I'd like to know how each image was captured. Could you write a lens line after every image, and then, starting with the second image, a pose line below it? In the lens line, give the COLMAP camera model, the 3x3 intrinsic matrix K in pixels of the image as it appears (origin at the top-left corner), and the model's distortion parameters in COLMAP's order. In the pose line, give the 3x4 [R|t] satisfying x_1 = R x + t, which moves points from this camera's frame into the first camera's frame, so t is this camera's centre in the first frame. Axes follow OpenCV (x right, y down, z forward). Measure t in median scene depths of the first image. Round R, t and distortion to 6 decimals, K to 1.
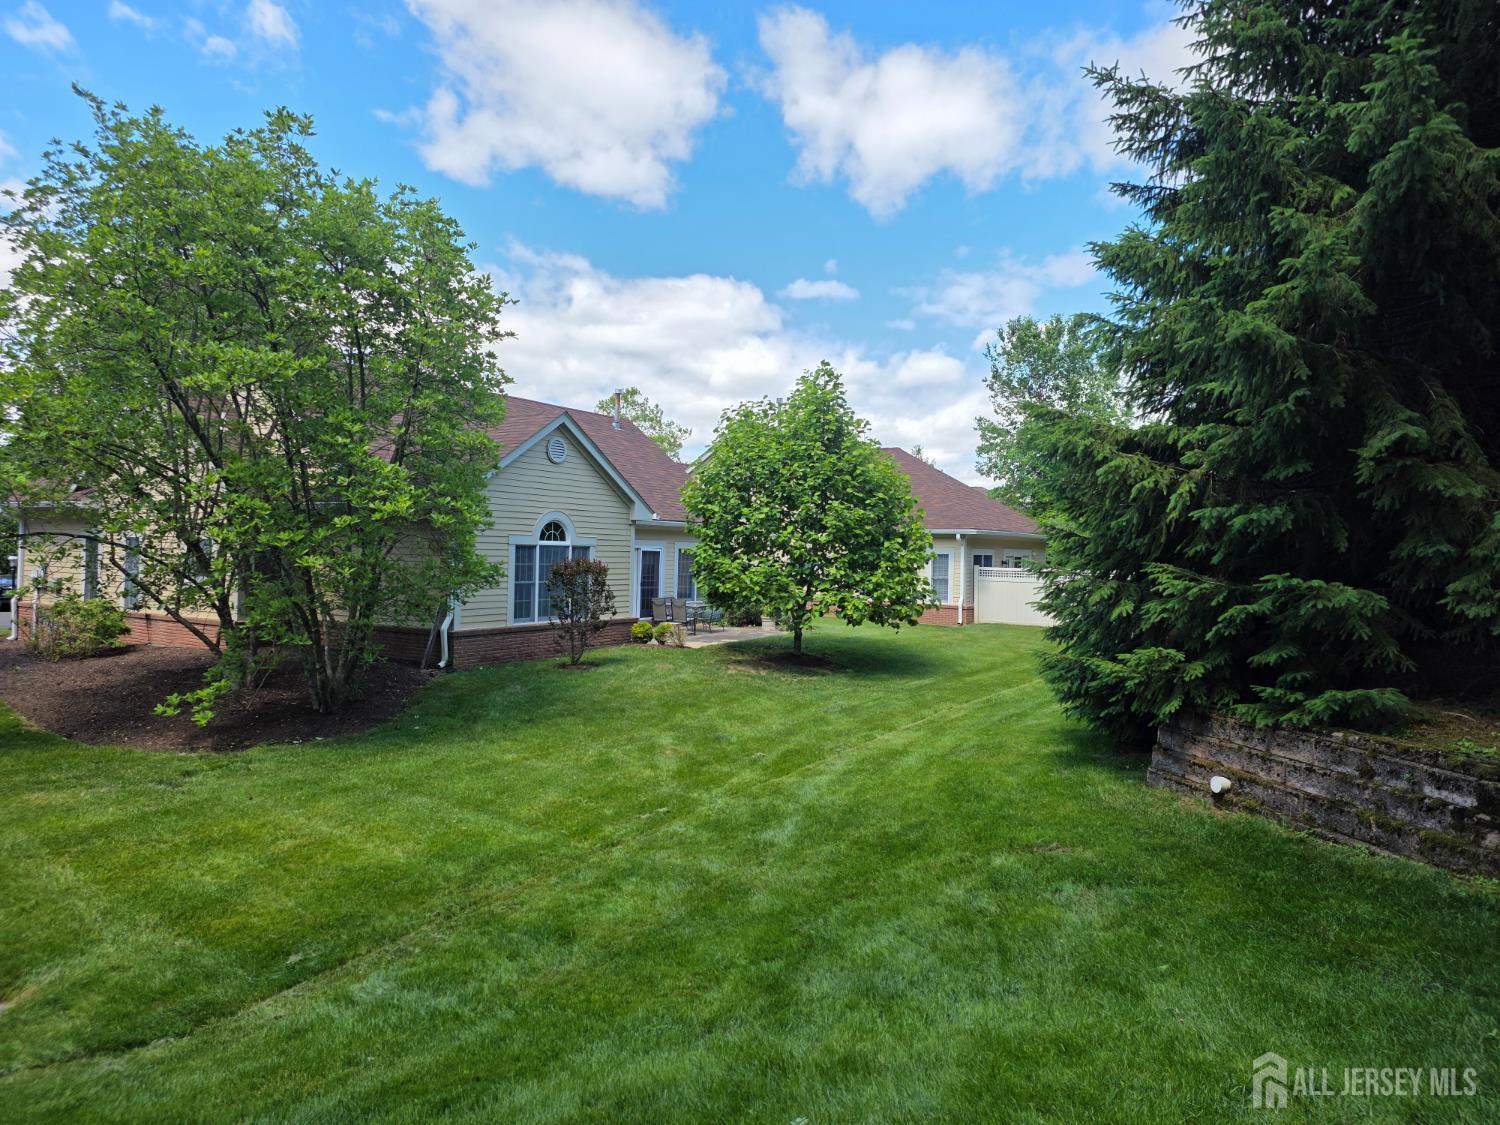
lens RADIAL K [[997.7, 0, 726.4], [0, 997.7, 556.1], [0, 0, 1]] dist [0.130771, -0.178416]
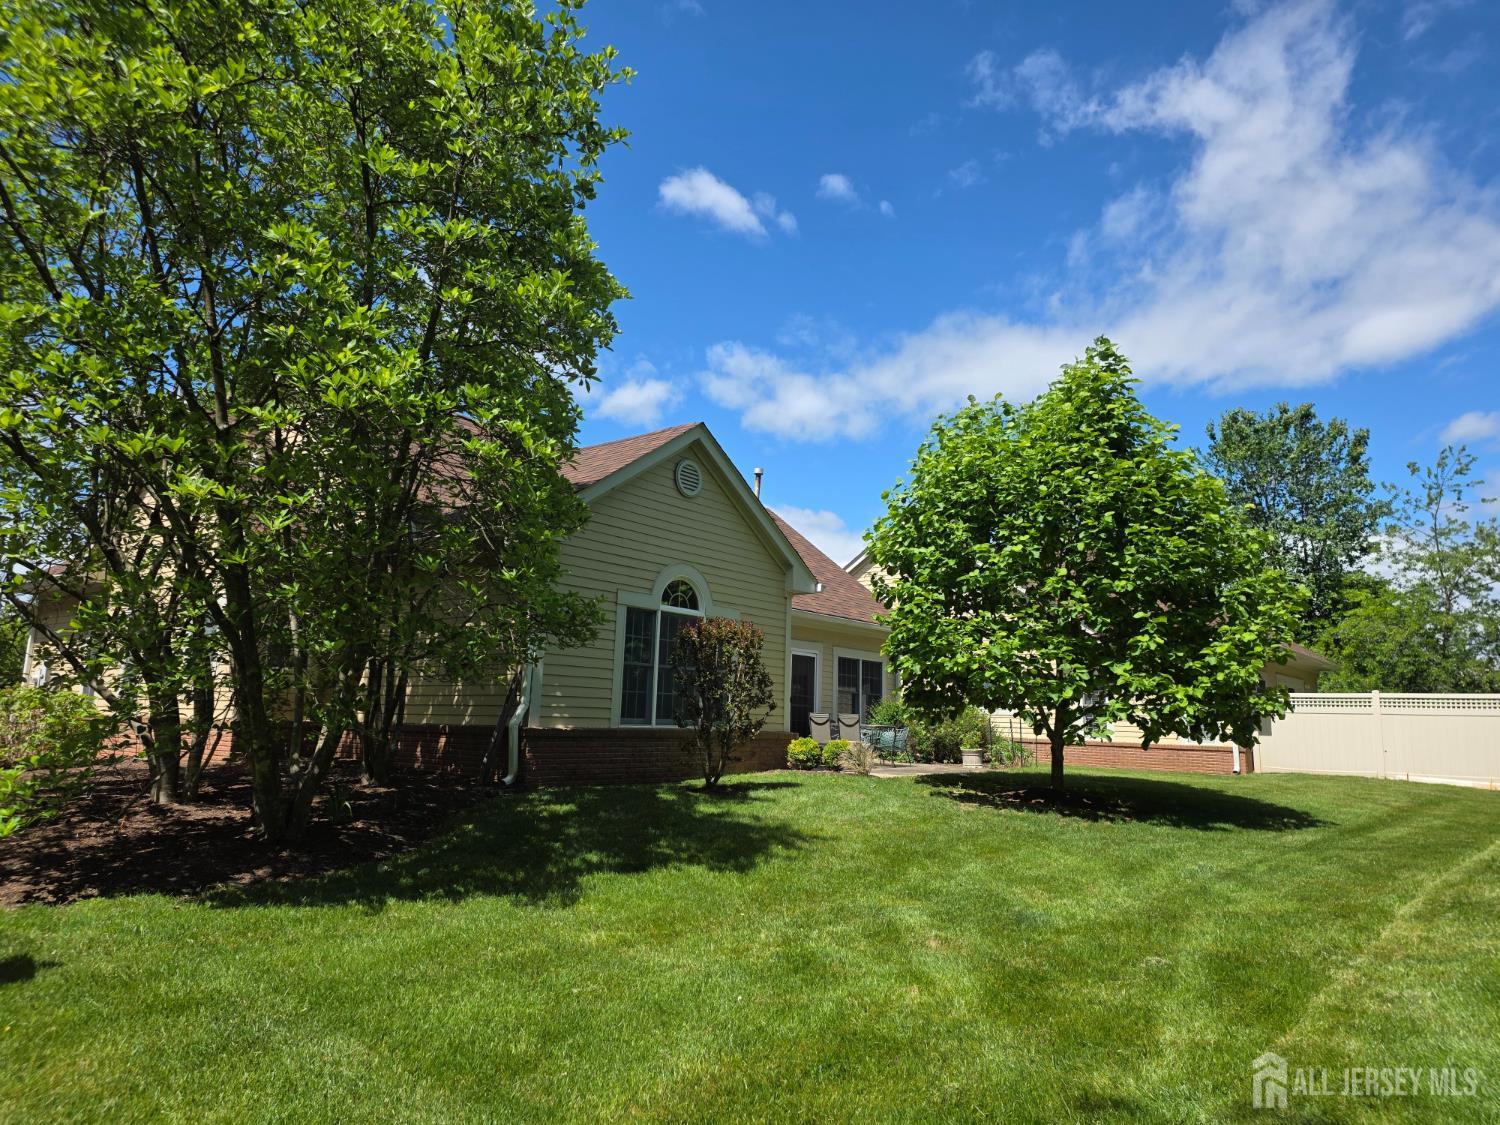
lens RADIAL K [[997.7, 0, 726.4], [0, 997.7, 556.1], [0, 0, 1]] dist [0.130771, -0.178416]
pose [[0.993383, 0.000128, -0.114845, -0.066120], [-0.019523, 0.985633, -0.167771, 0.067792], [0.113174, 0.168903, 0.979114, 0.341539]]
